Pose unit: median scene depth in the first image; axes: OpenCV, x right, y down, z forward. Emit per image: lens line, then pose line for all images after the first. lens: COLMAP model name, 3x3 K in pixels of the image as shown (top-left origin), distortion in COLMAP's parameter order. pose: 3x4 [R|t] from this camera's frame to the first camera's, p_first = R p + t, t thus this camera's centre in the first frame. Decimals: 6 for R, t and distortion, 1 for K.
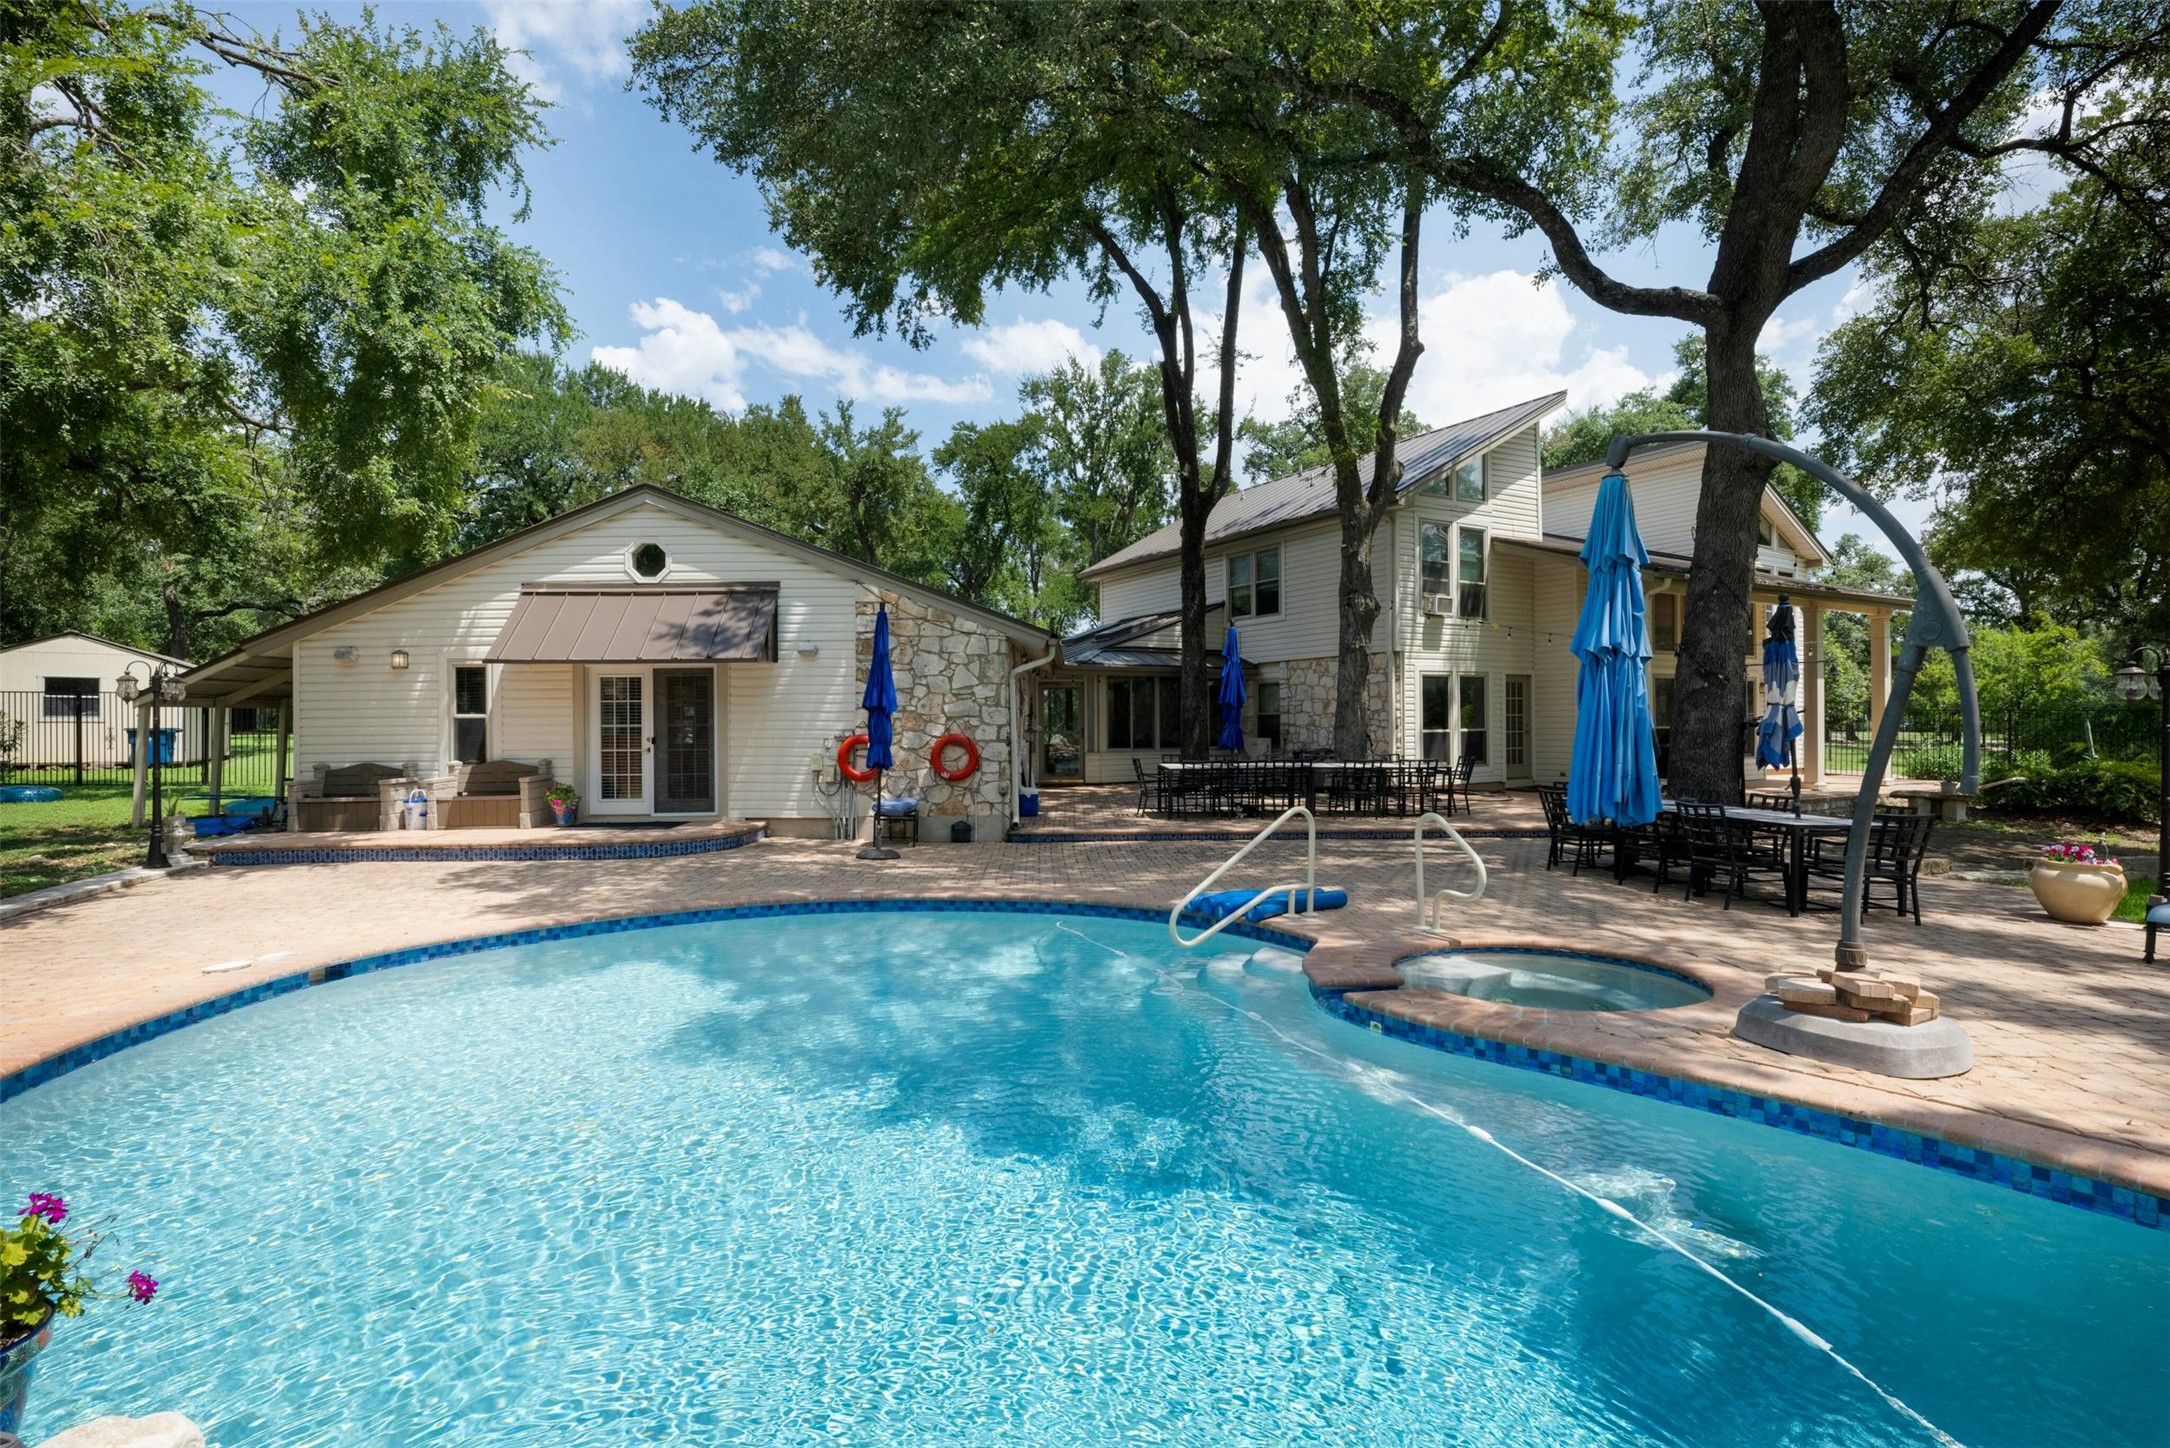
lens RADIAL K [[1071.7, 0, 1051.1], [0, 1071.7, 719.2], [0, 0, 1]] dist [-0.001967, -0.000164]
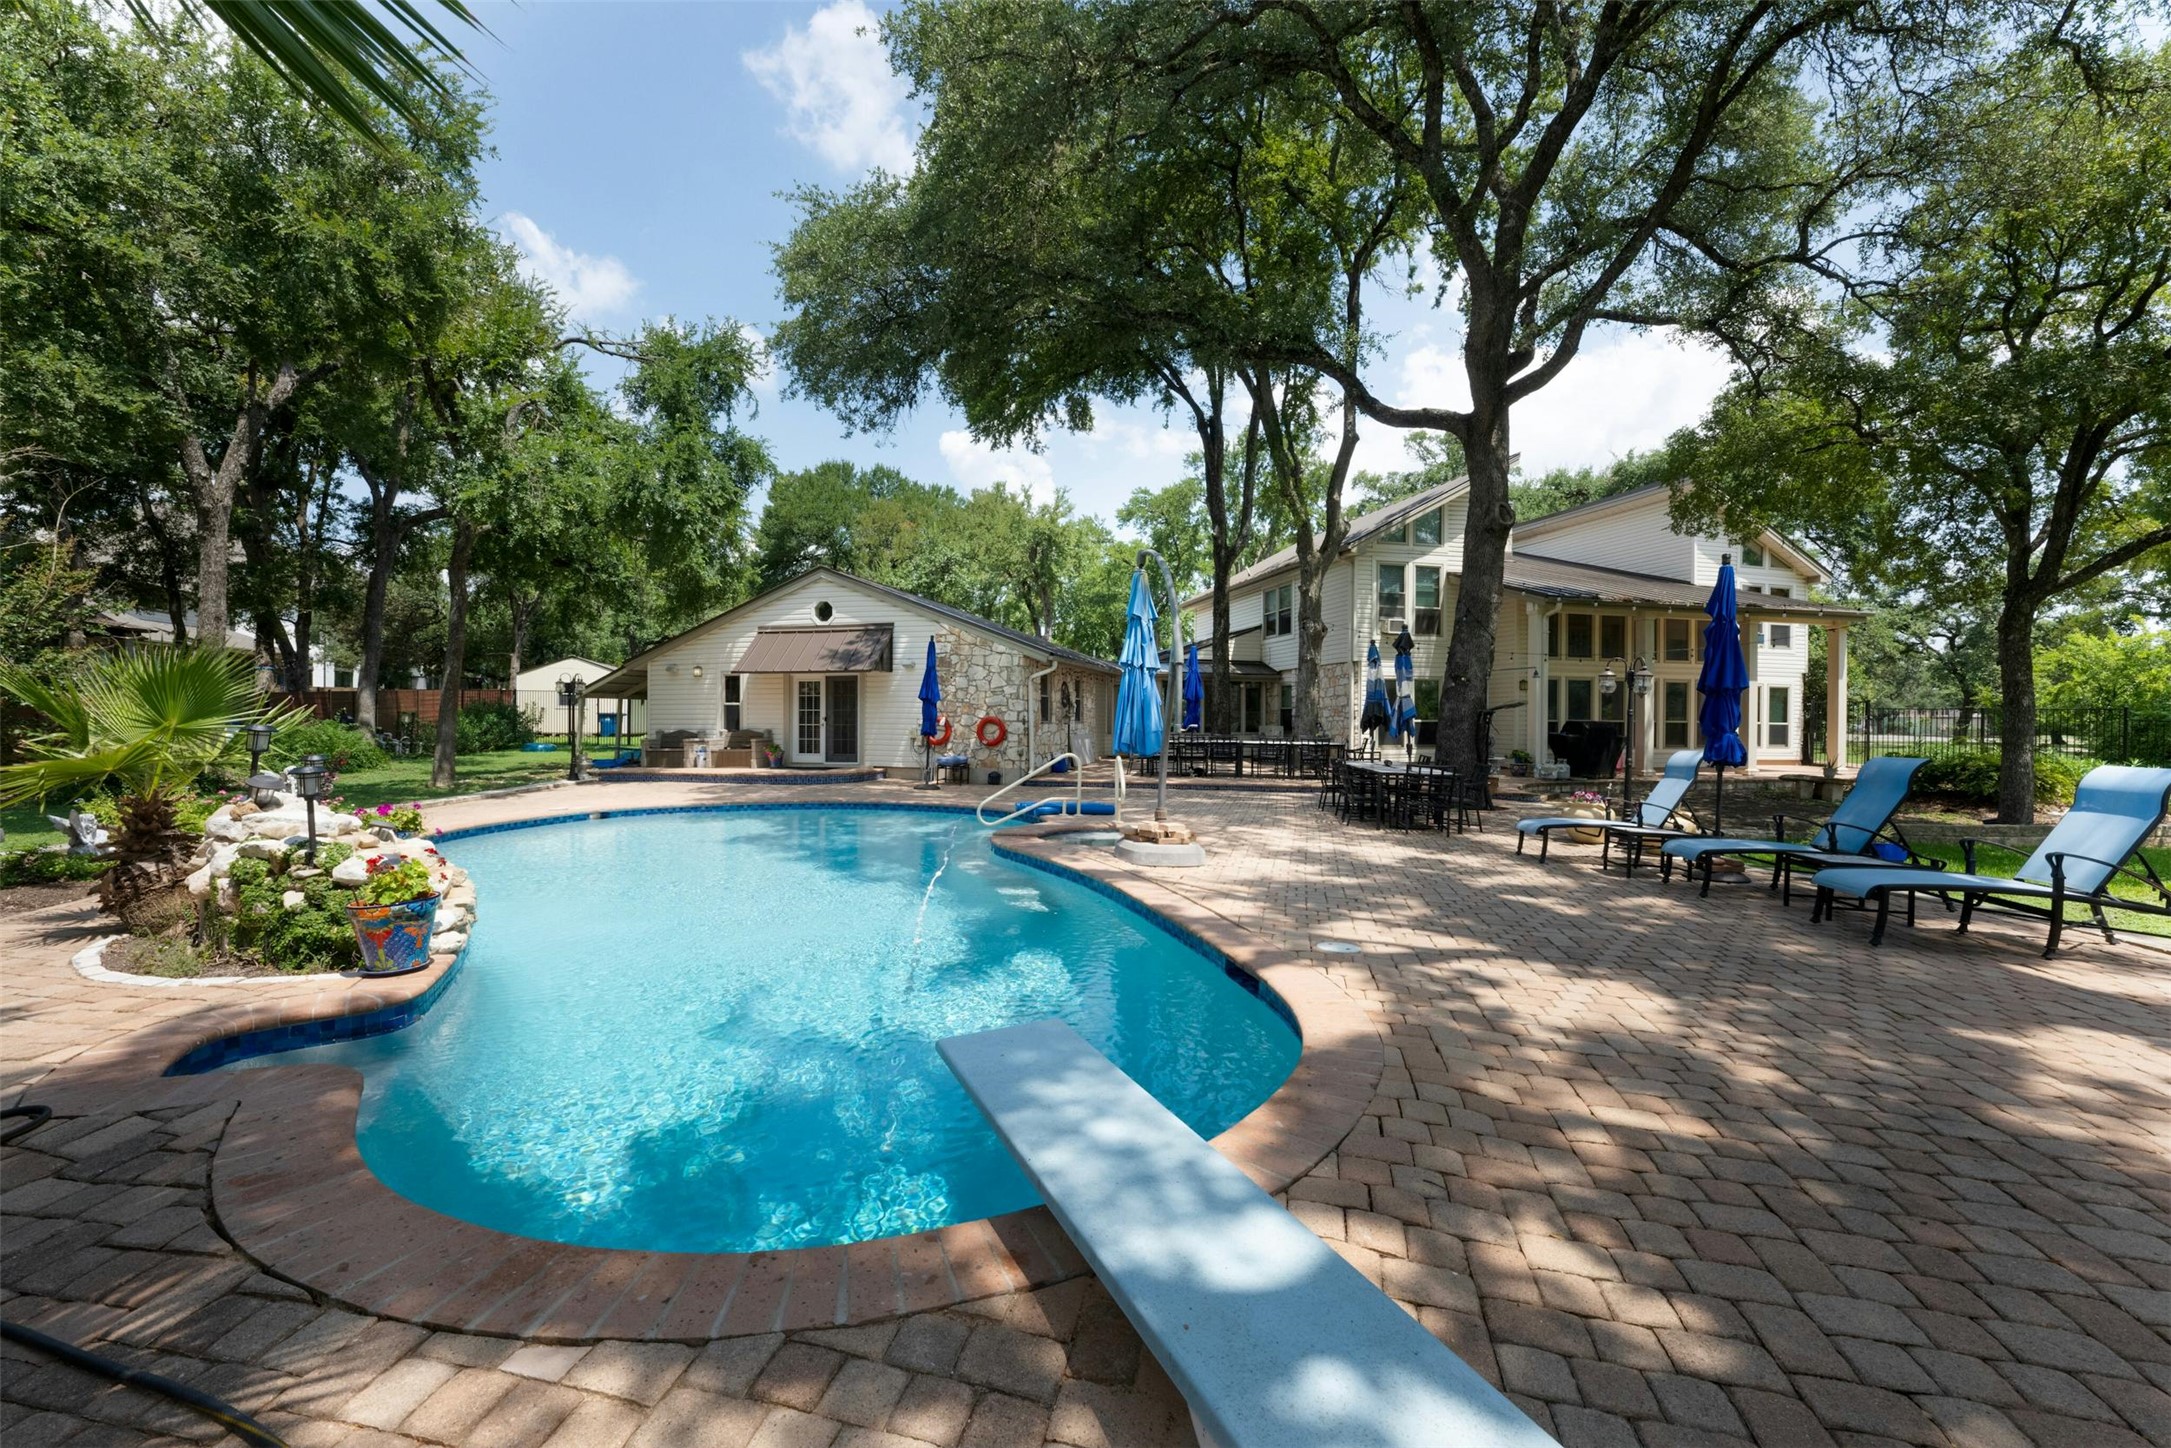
lens RADIAL K [[952.6, 0, 1085.5], [0, 952.6, 724.0], [0, 0, 1]] dist [-0.002684, -0.000558]
pose [[0.956713, 0.011138, -0.290821, 0.453438], [-0.010176, 0.999937, 0.004819, 0.016556], [0.290856, -0.001651, 0.956765, -0.309025]]
